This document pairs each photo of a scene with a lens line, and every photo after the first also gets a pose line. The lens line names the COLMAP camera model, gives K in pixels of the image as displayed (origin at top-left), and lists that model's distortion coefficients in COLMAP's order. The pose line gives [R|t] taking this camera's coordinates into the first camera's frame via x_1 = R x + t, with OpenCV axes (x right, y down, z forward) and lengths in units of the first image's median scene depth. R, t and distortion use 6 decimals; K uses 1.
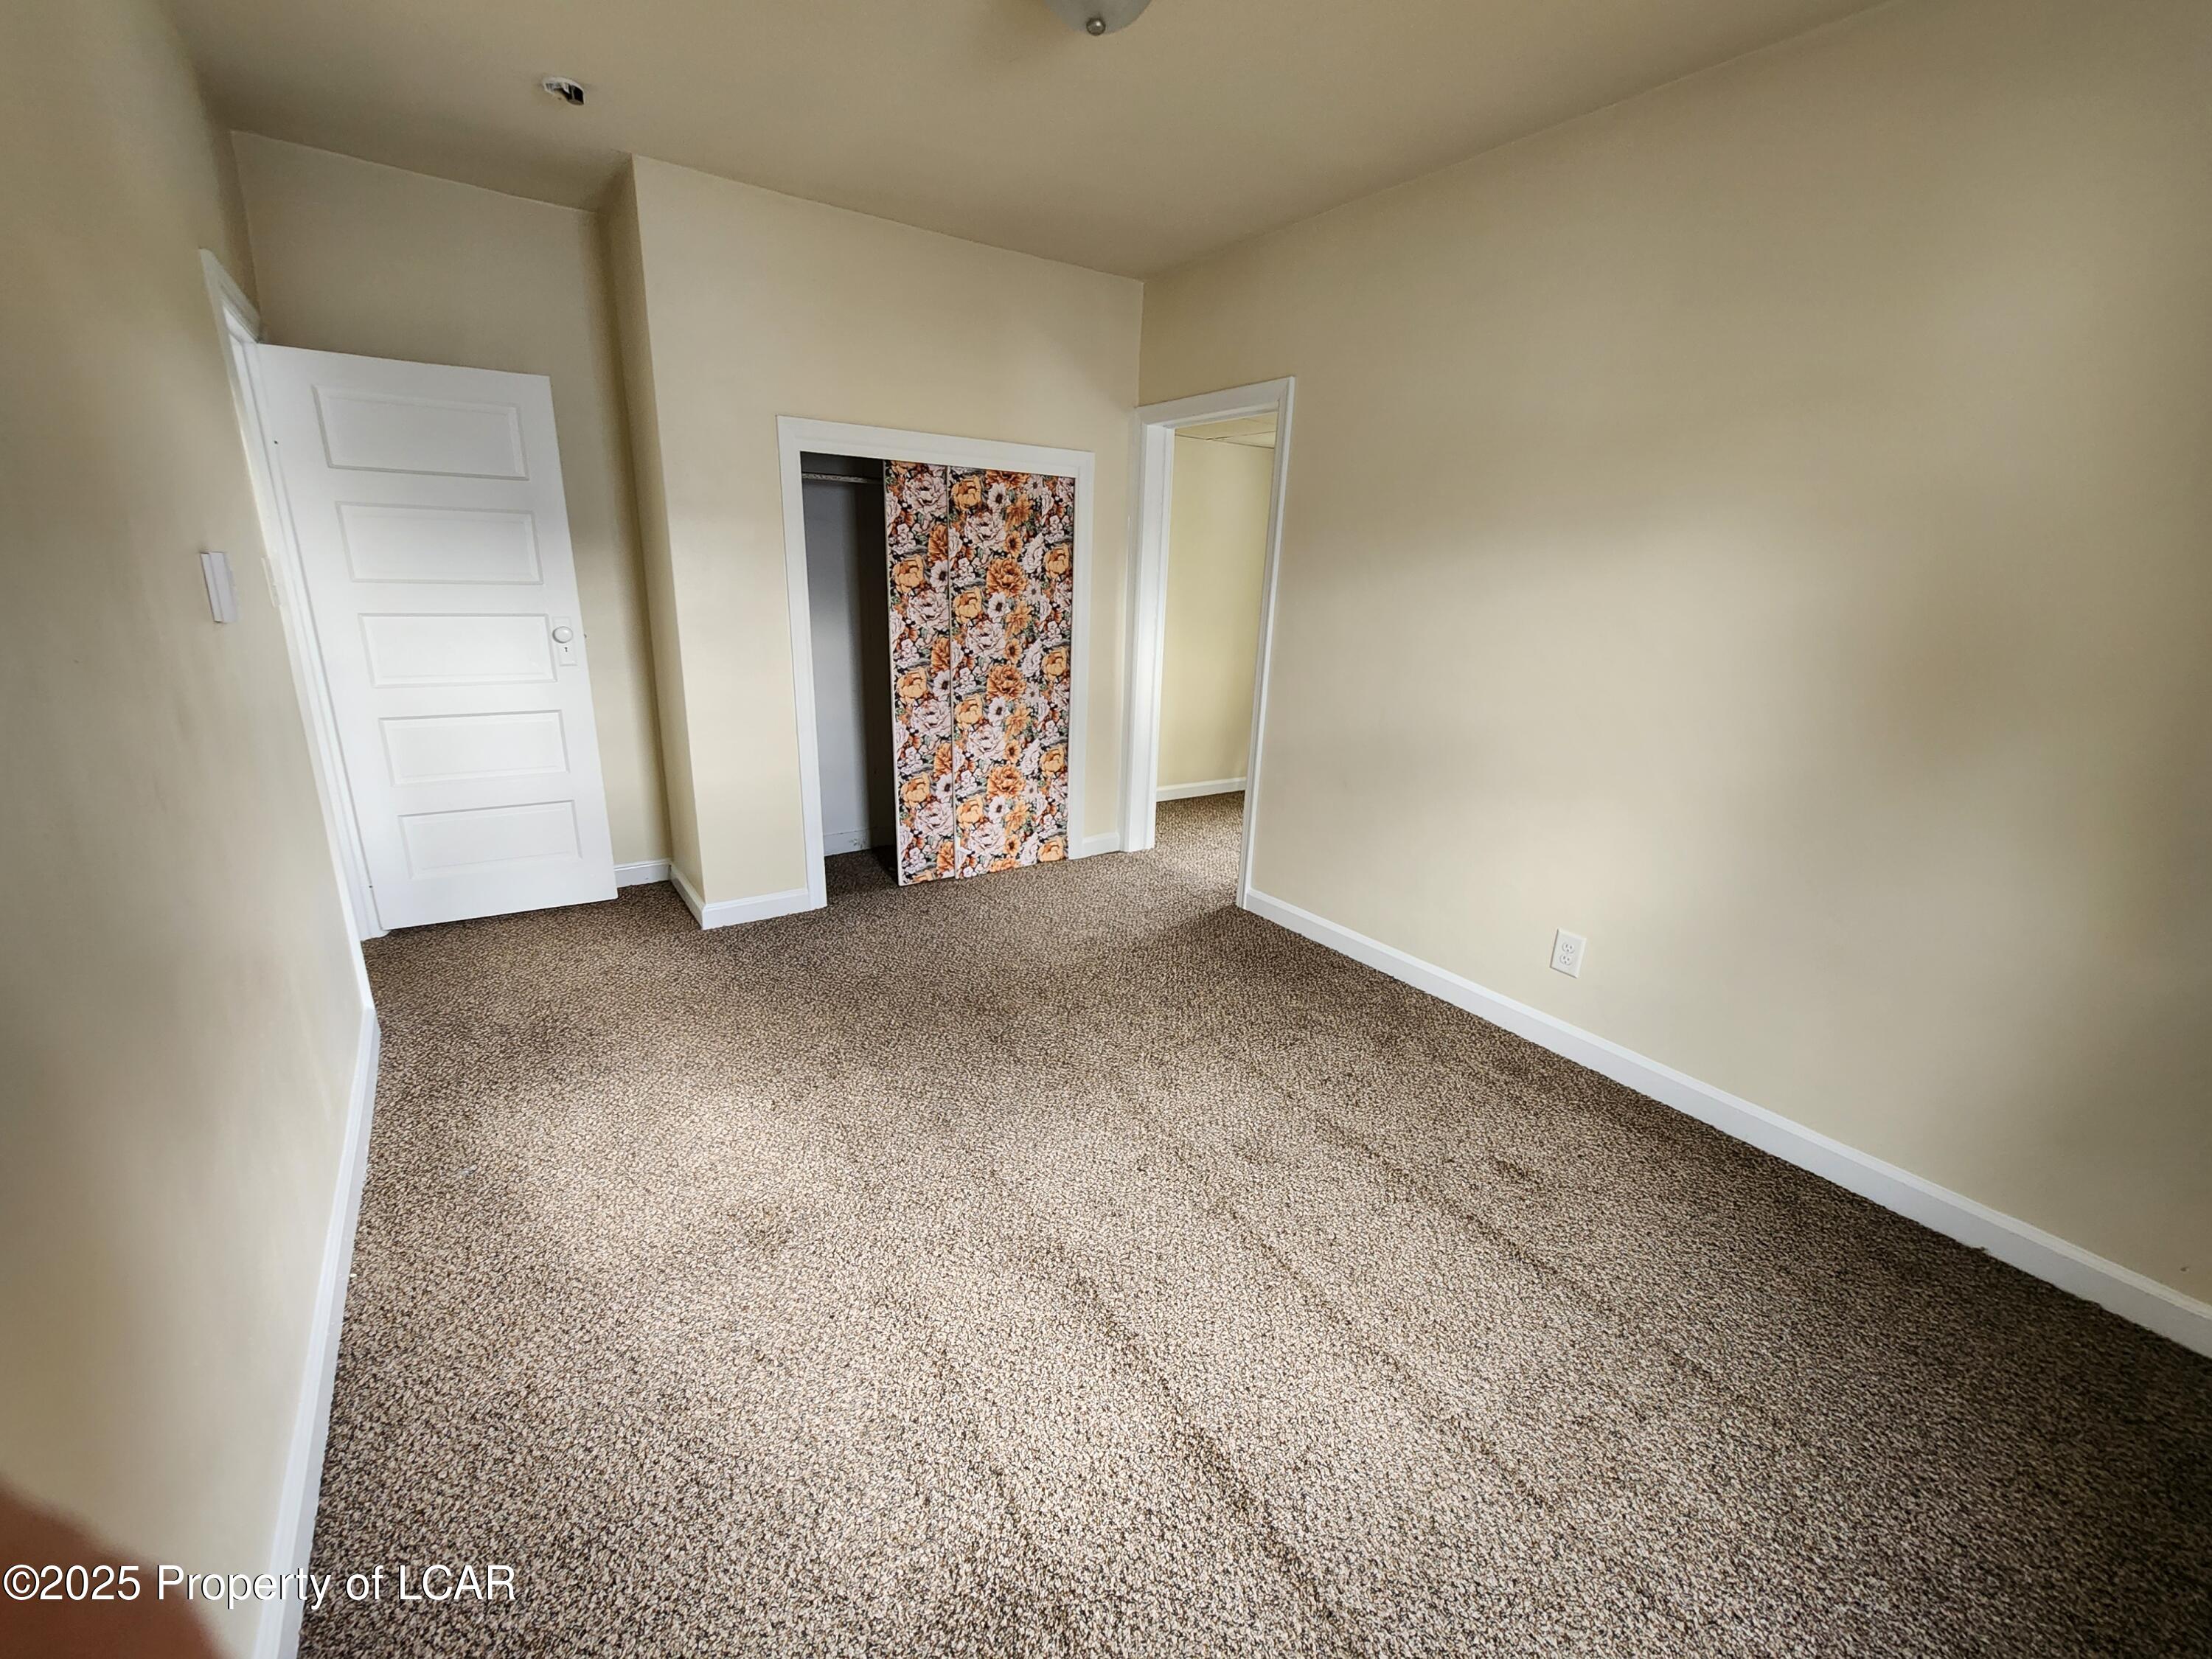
lens RADIAL K [[898.3, 0, 1100.1], [0, 898.3, 828.7], [0, 0, 1]] dist [0.000163, -0.000102]
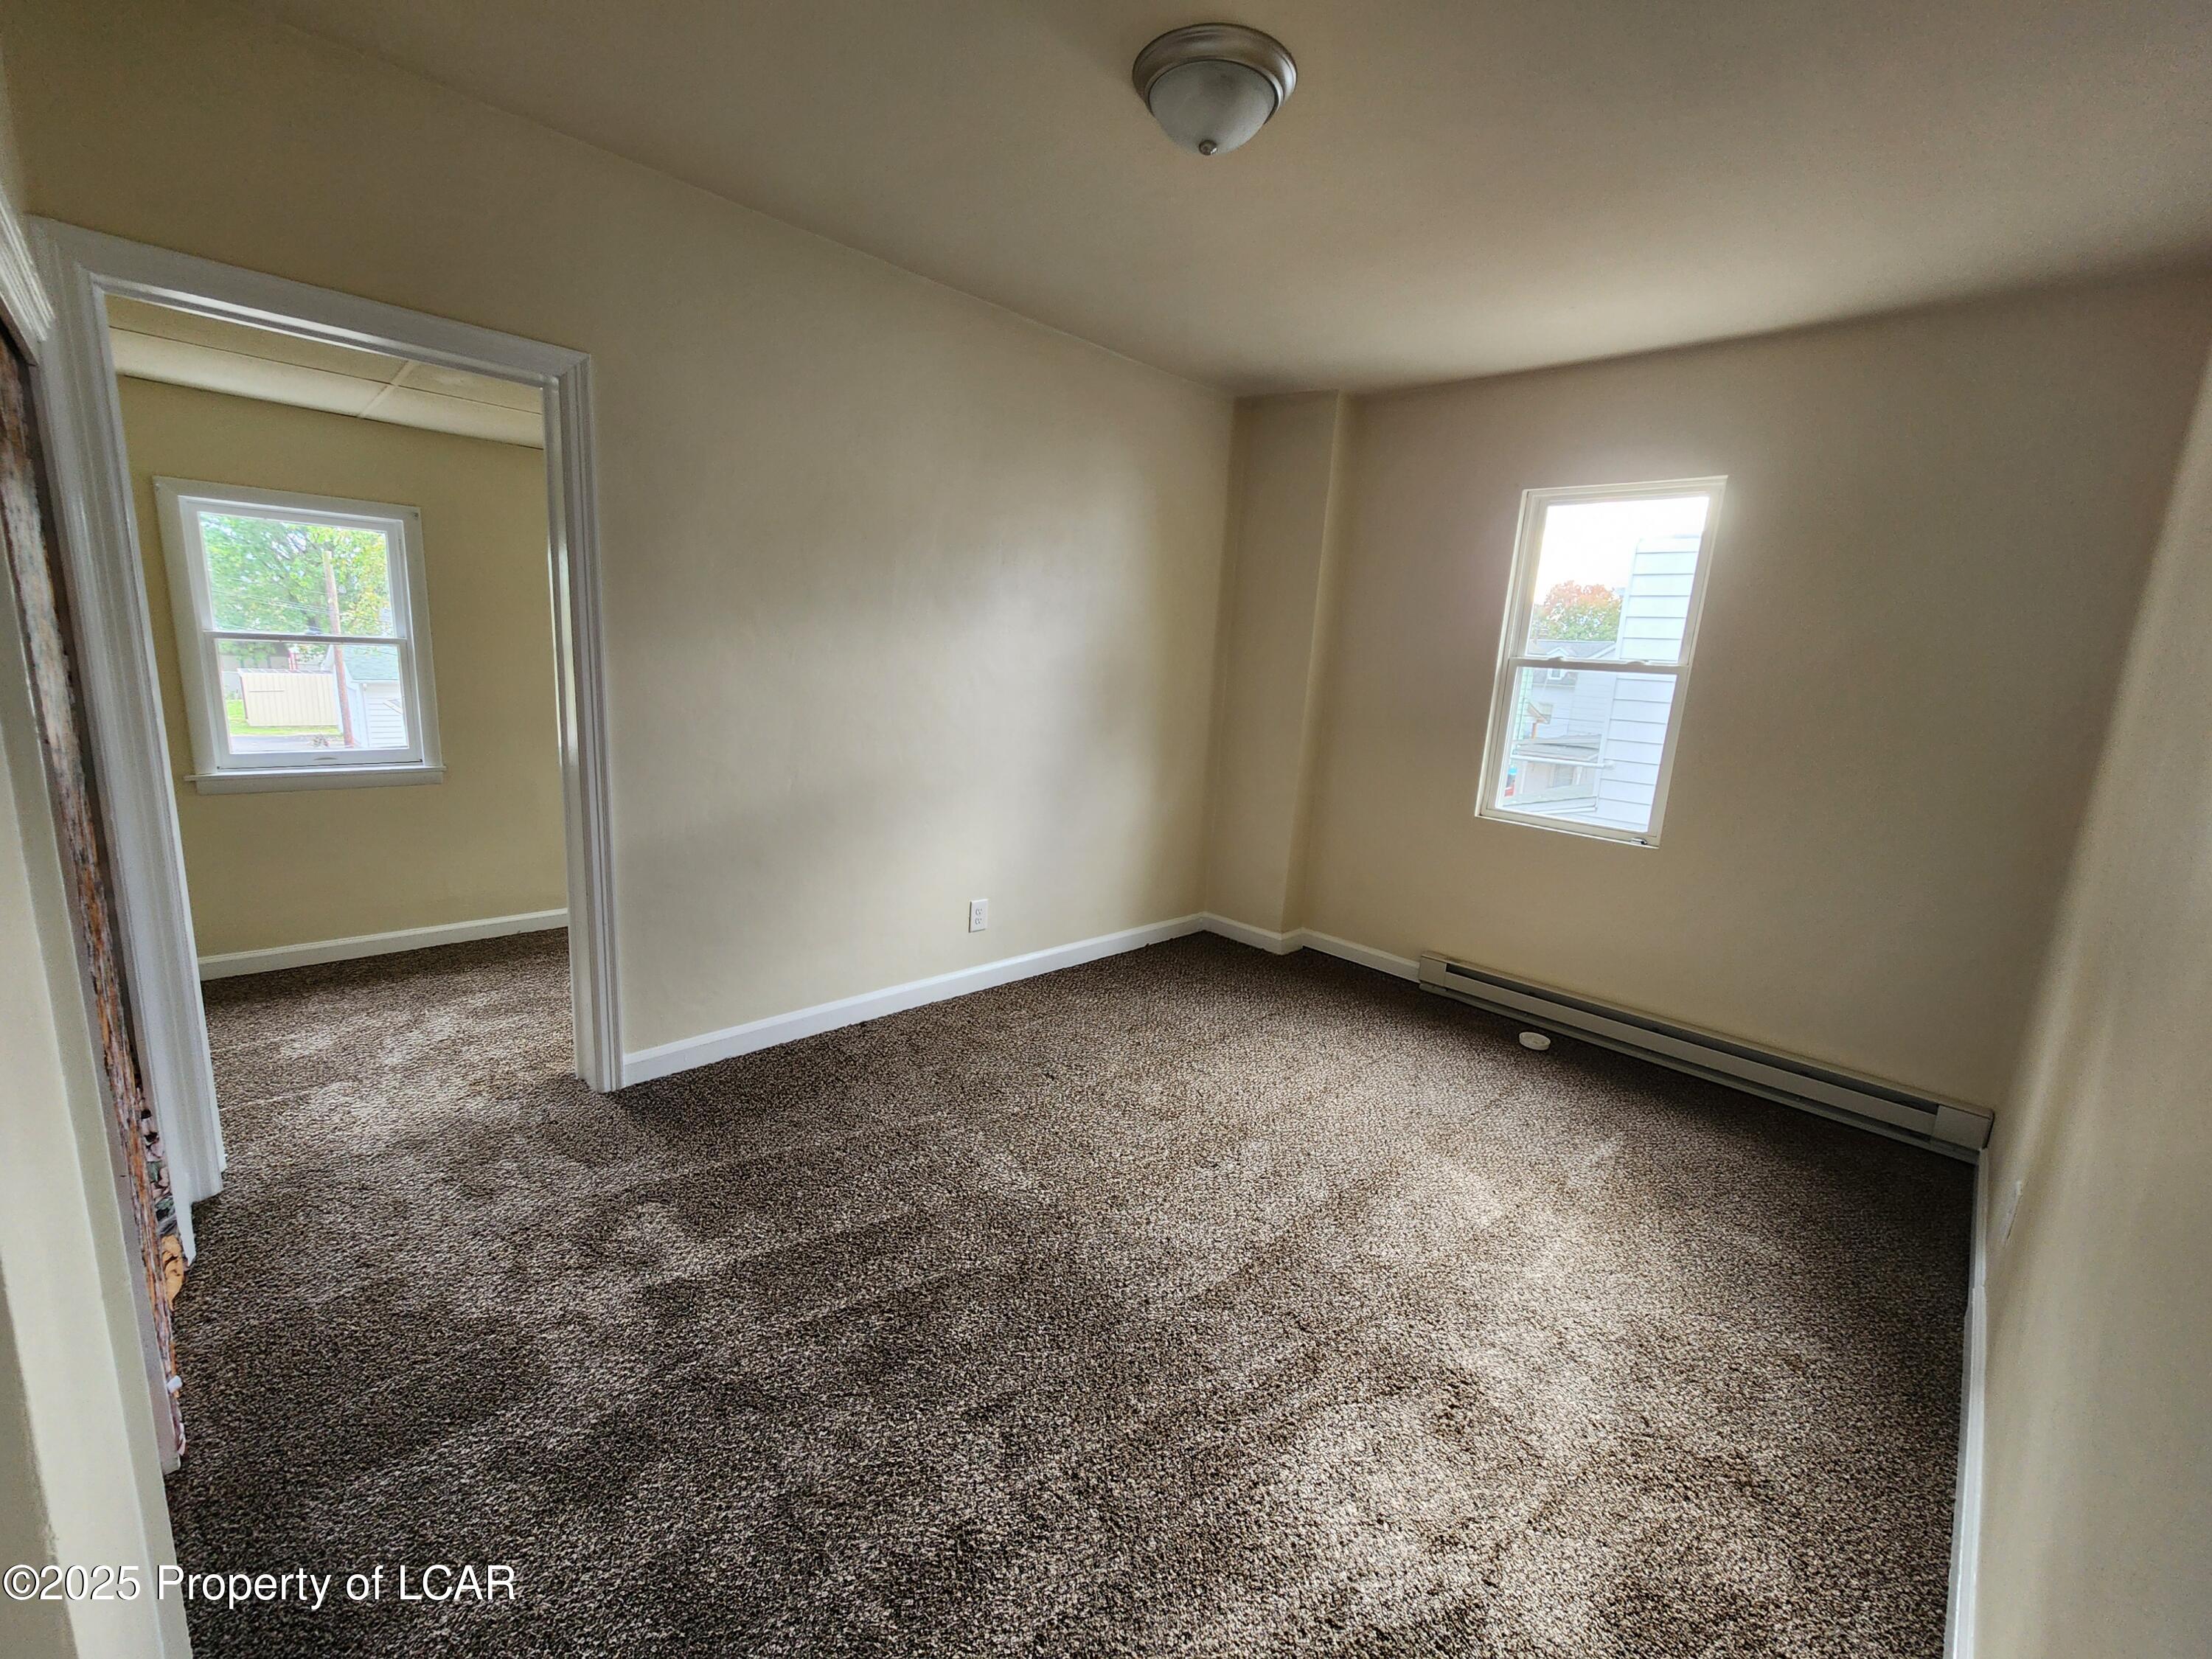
lens RADIAL K [[898.3, 0, 1100.1], [0, 898.3, 828.7], [0, 0, 1]] dist [0.000163, -0.000102]
pose [[-0.153412, -0.240256, 0.958510, -0.629101], [0.218513, 0.937732, 0.270021, -0.252467], [-0.963699, 0.250872, -0.091361, 0.772350]]
